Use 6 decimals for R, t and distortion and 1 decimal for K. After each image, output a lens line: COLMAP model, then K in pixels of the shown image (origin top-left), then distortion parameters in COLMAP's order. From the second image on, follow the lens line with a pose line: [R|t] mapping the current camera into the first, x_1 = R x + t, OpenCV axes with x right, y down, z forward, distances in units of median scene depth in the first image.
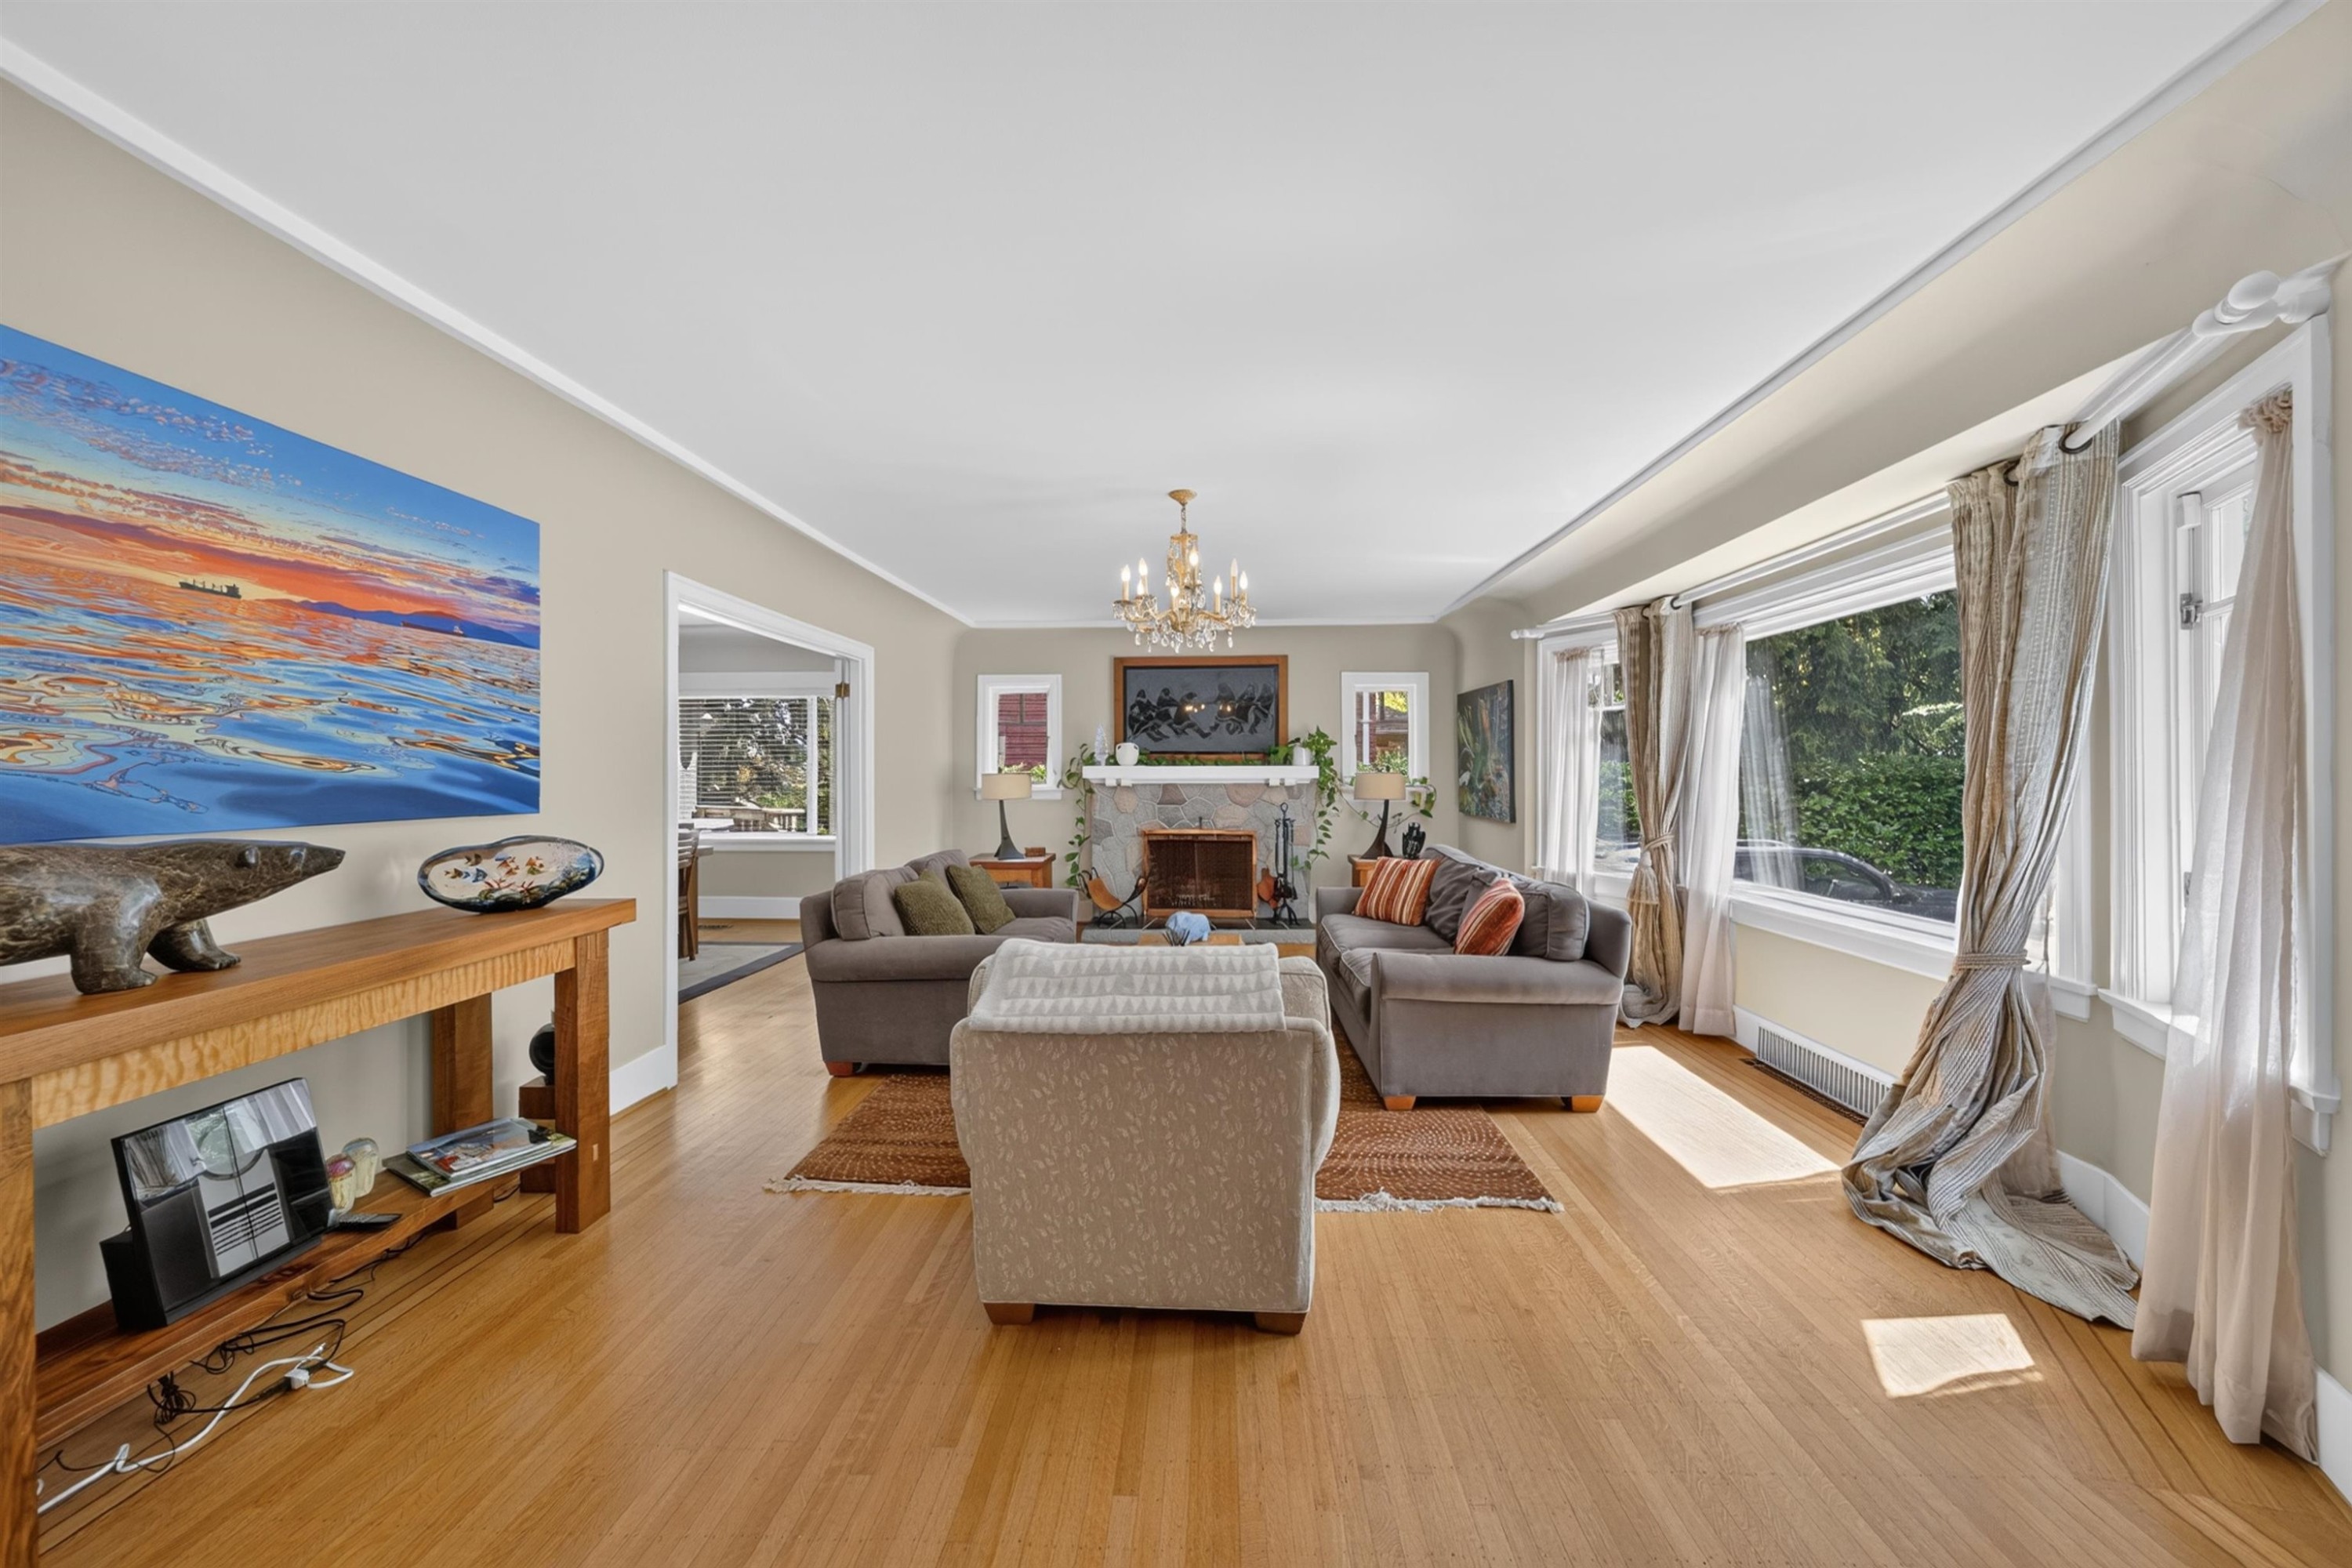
lens RADIAL K [[849.0, 0, 1171.2], [0, 849.0, 777.6], [0, 0, 1]] dist [0.002519, 0.000224]
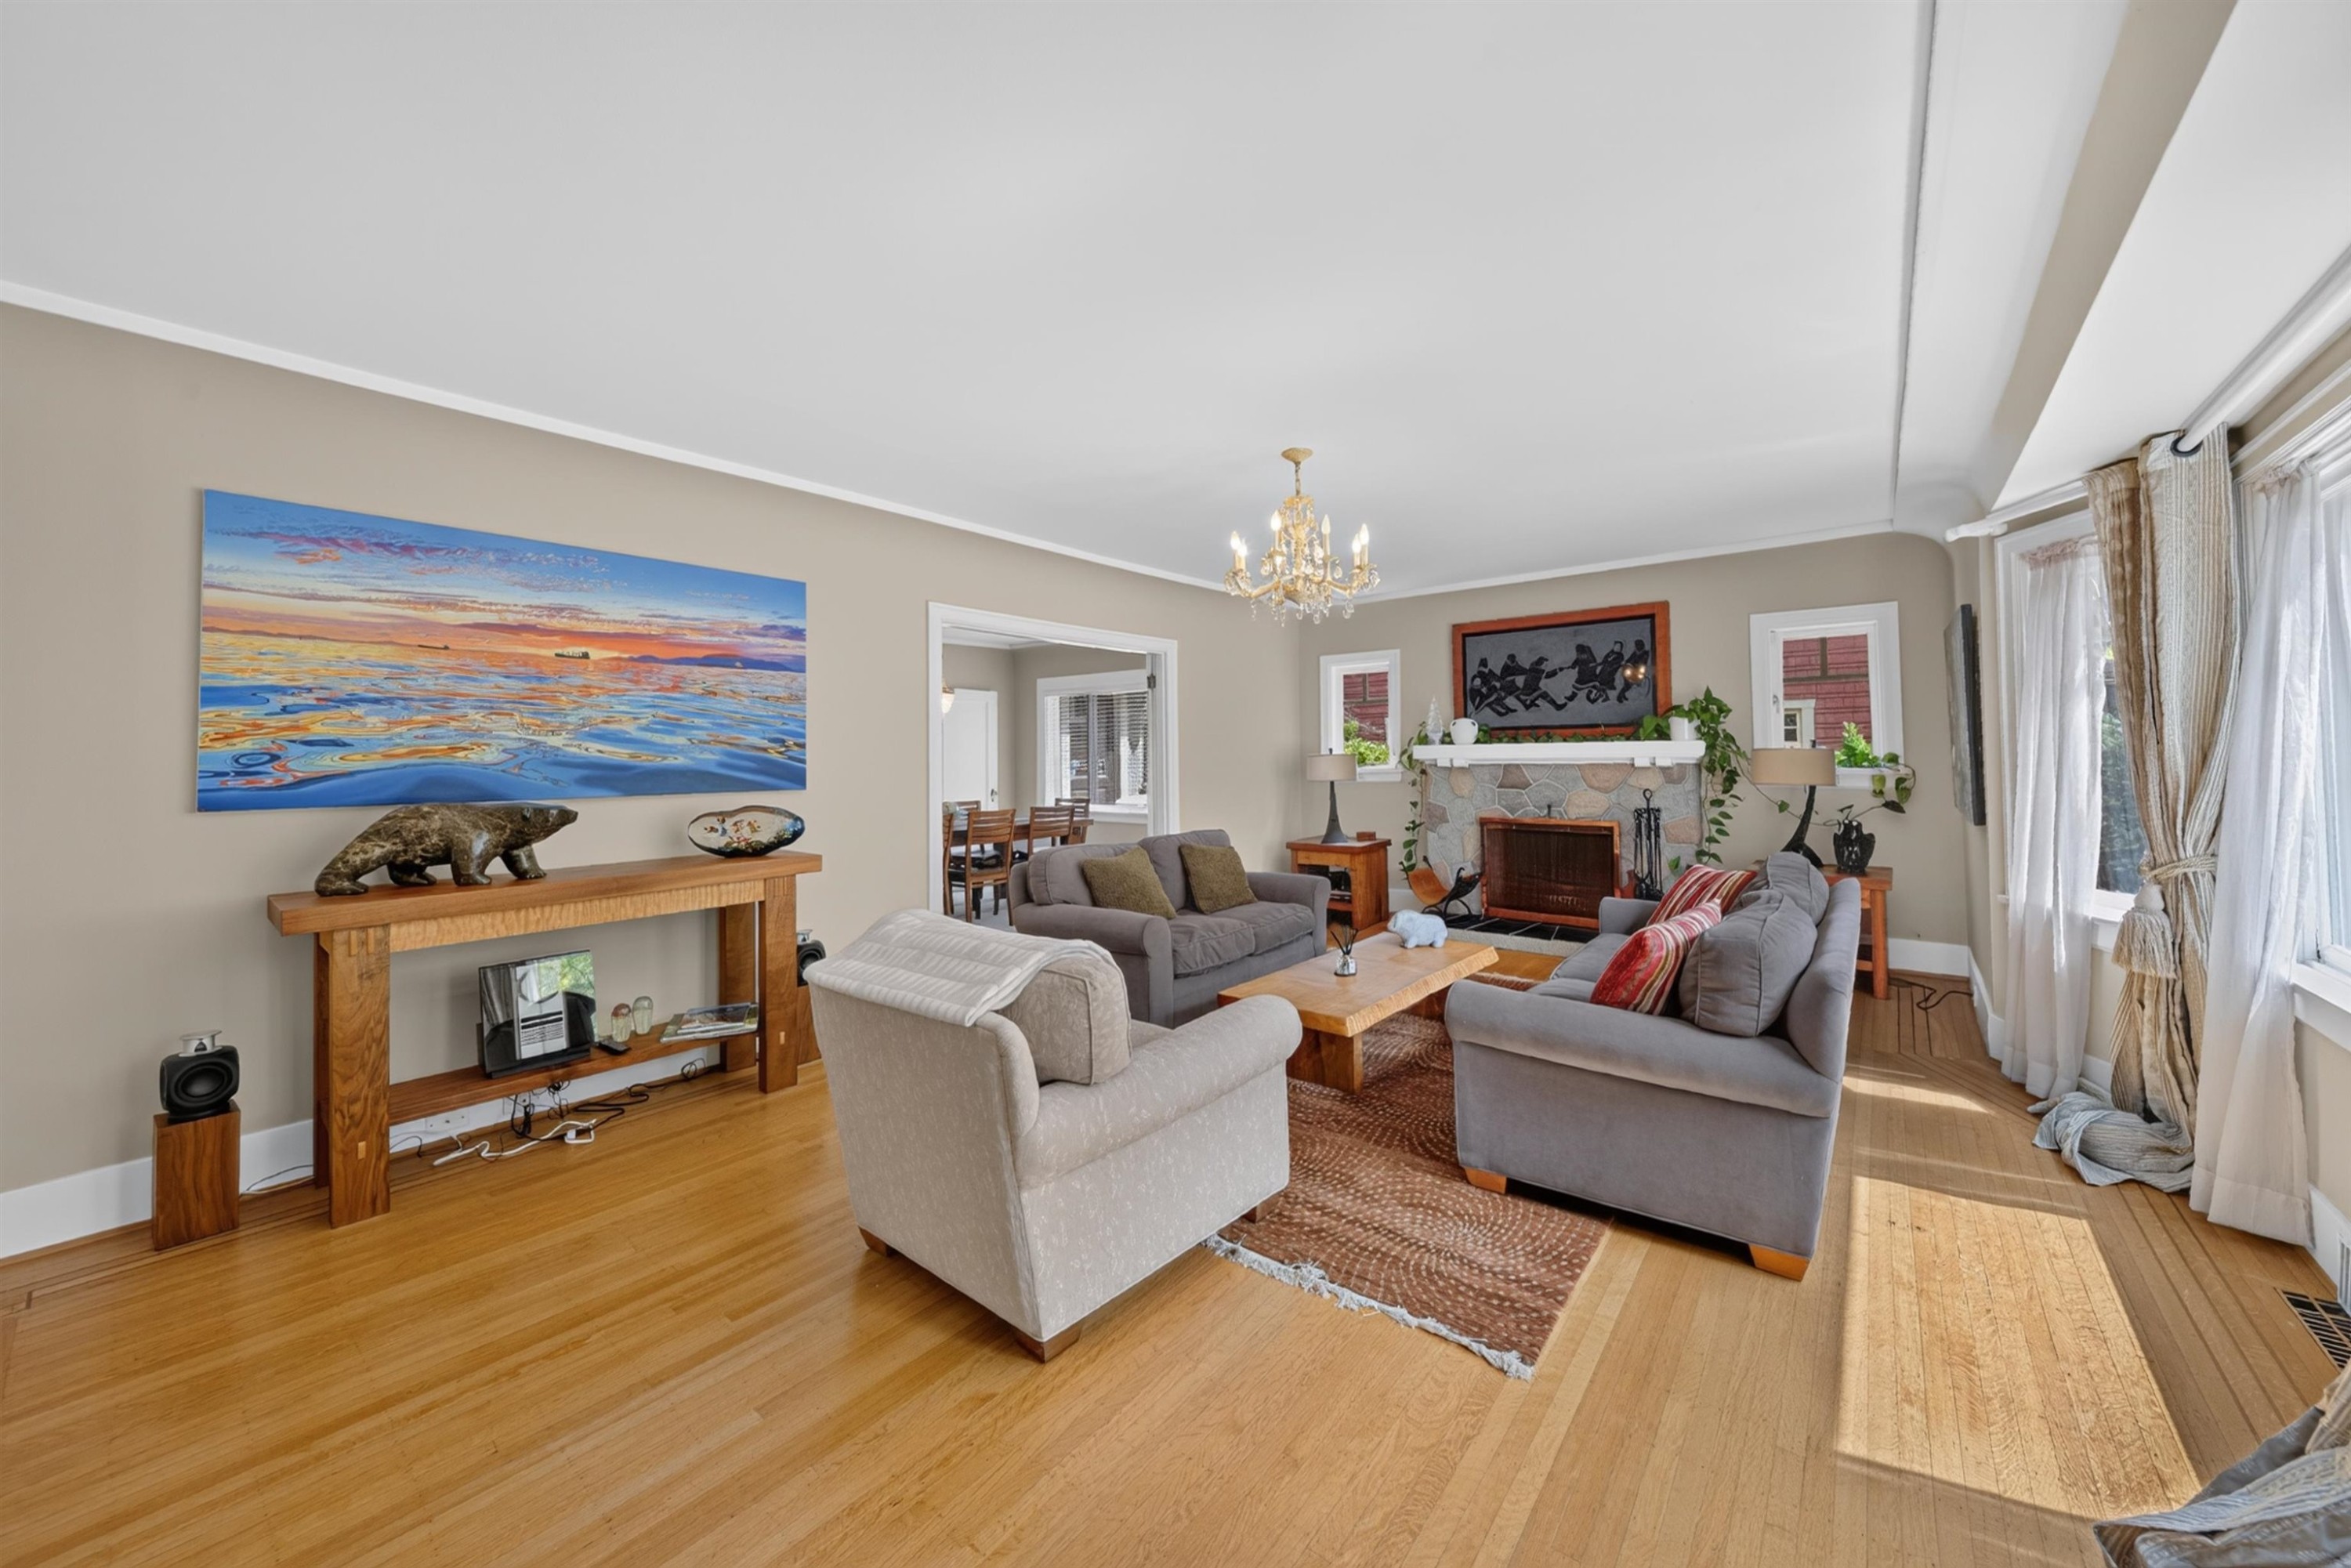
lens RADIAL K [[848.6, 0, 1173.8], [0, 848.6, 742.6], [0, 0, 1]] dist [0.002519, 0.000224]
pose [[0.808234, -0.018283, -0.588577, 0.441041], [0.008396, 0.999774, -0.019527, -0.002023], [0.588801, 0.010841, 0.808205, 0.177152]]
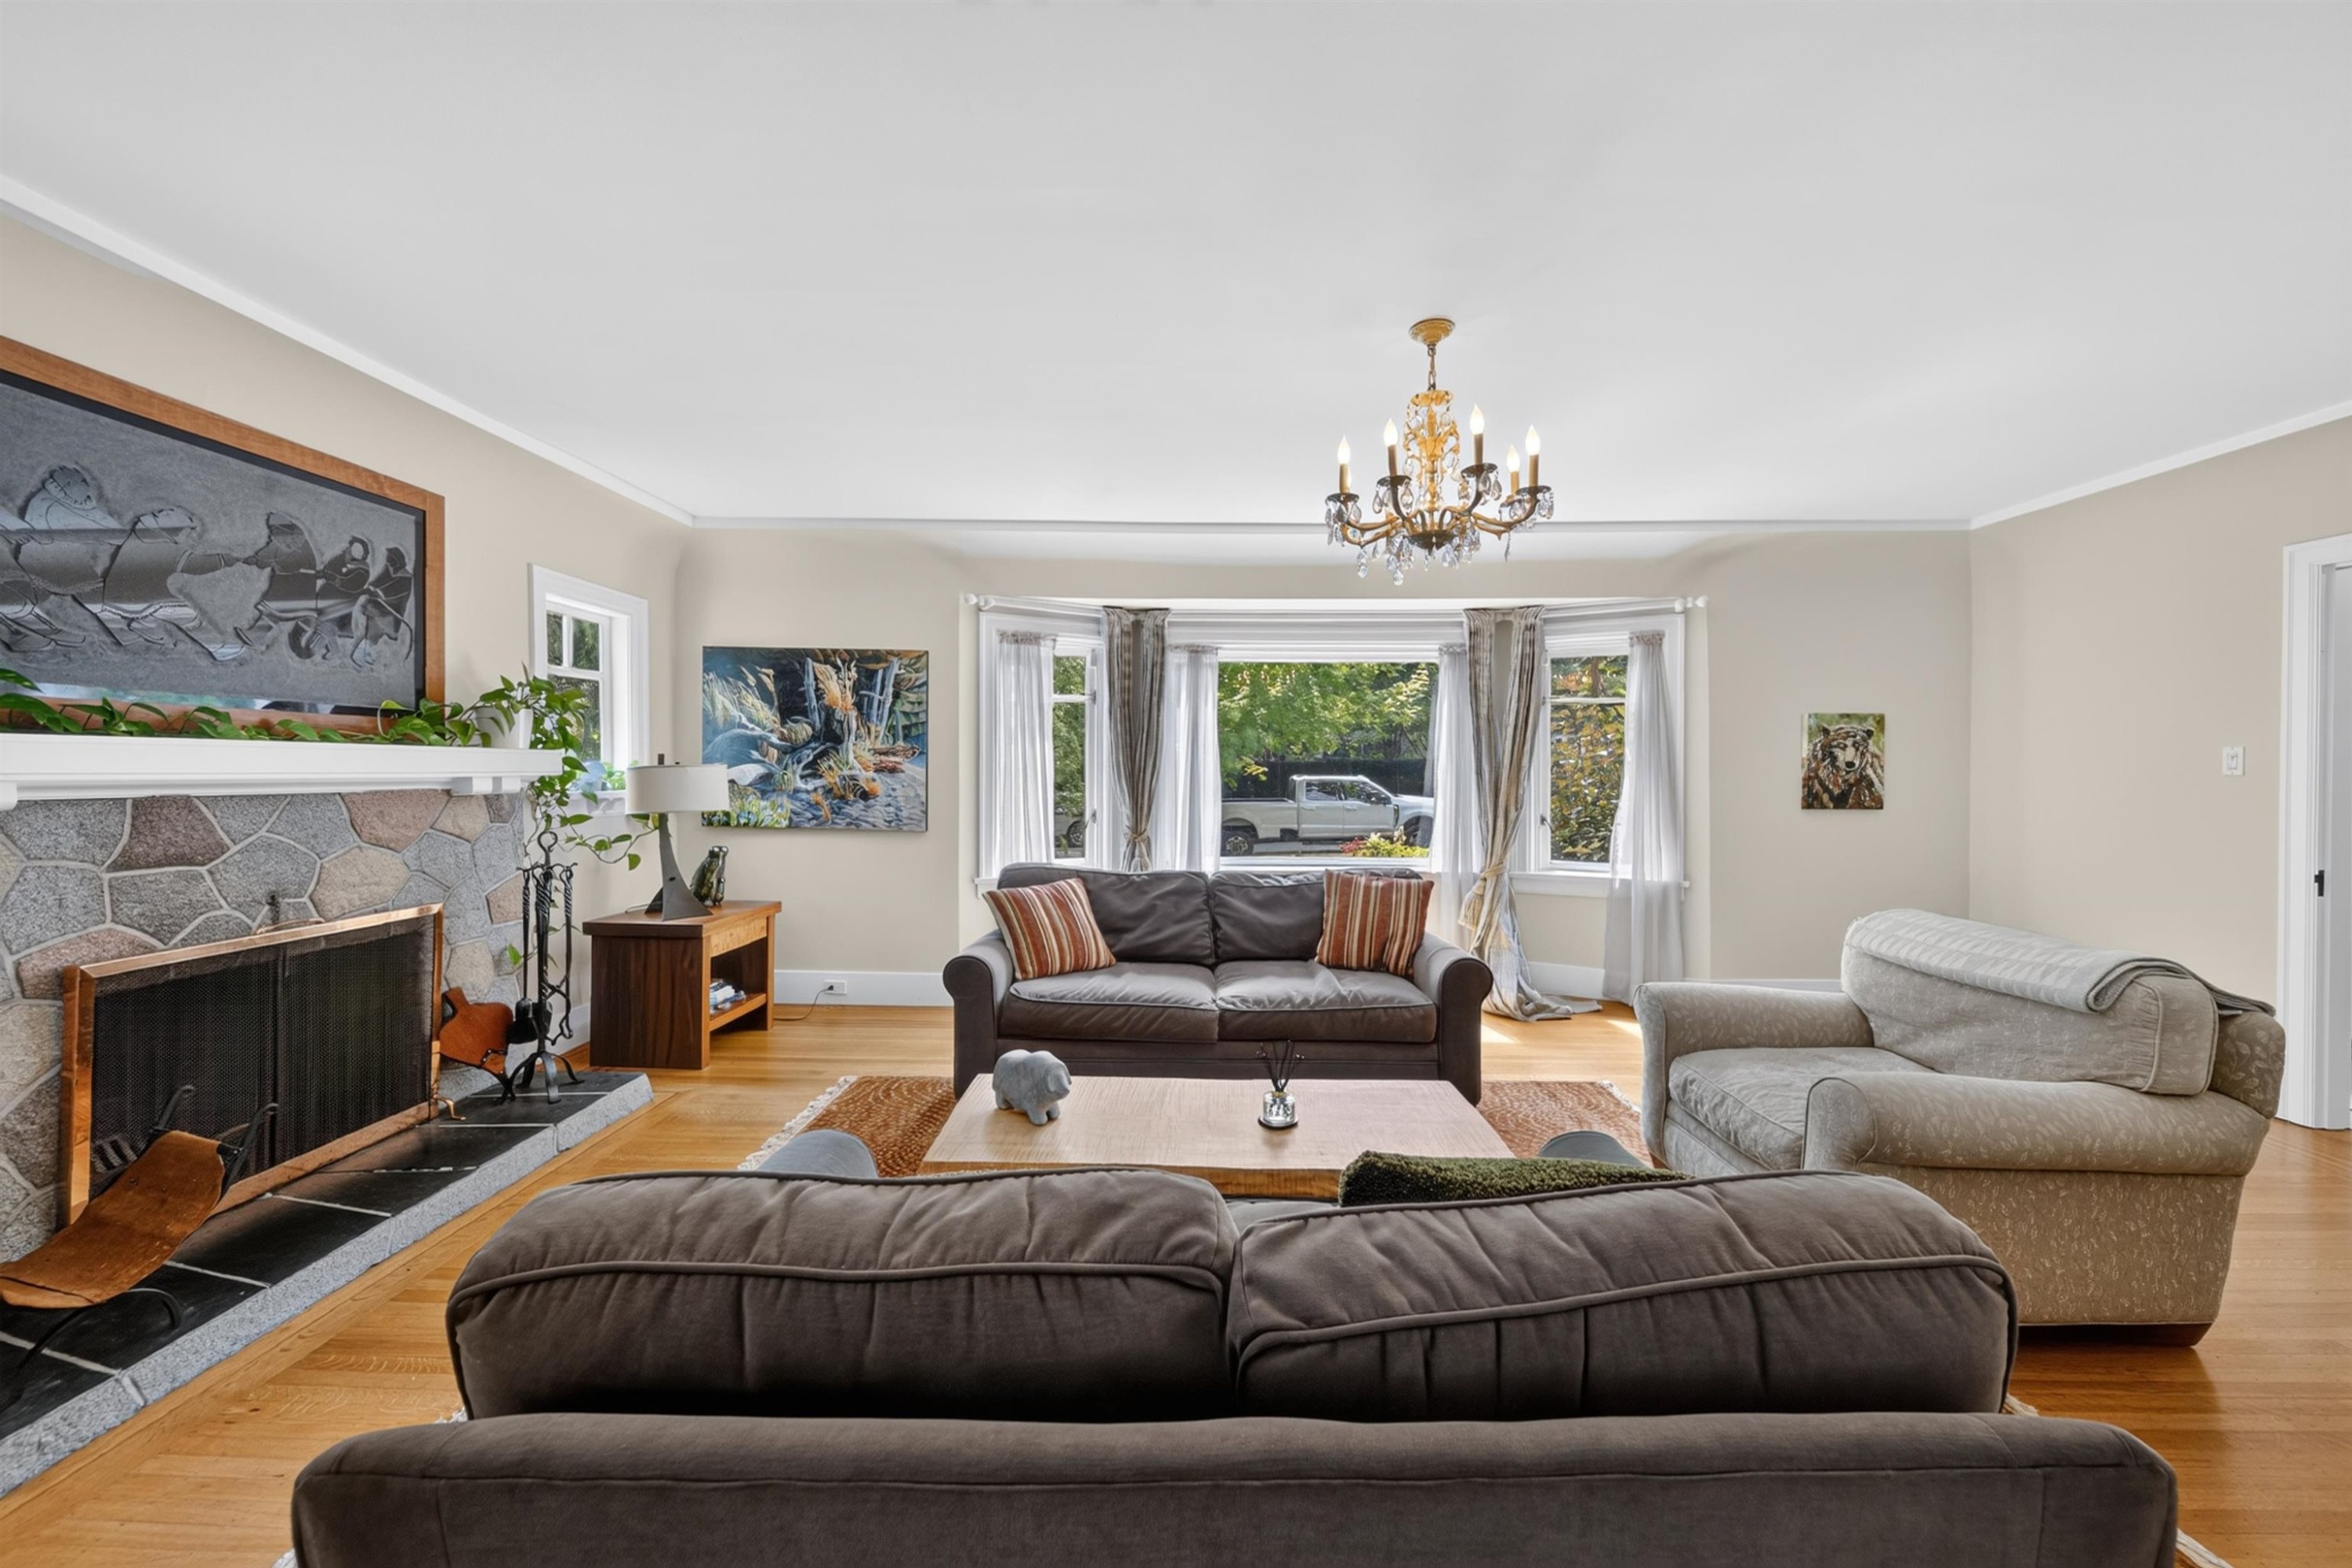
lens RADIAL K [[849.0, 0, 1188.6], [0, 849.0, 769.0], [0, 0, 1]] dist [0.002519, 0.000224]
pose [[-0.055099, -0.000235, 0.998481, -0.628165], [-0.000339, 1.000000, 0.000217, -0.006397], [-0.998481, -0.000326, -0.055100, 1.231260]]
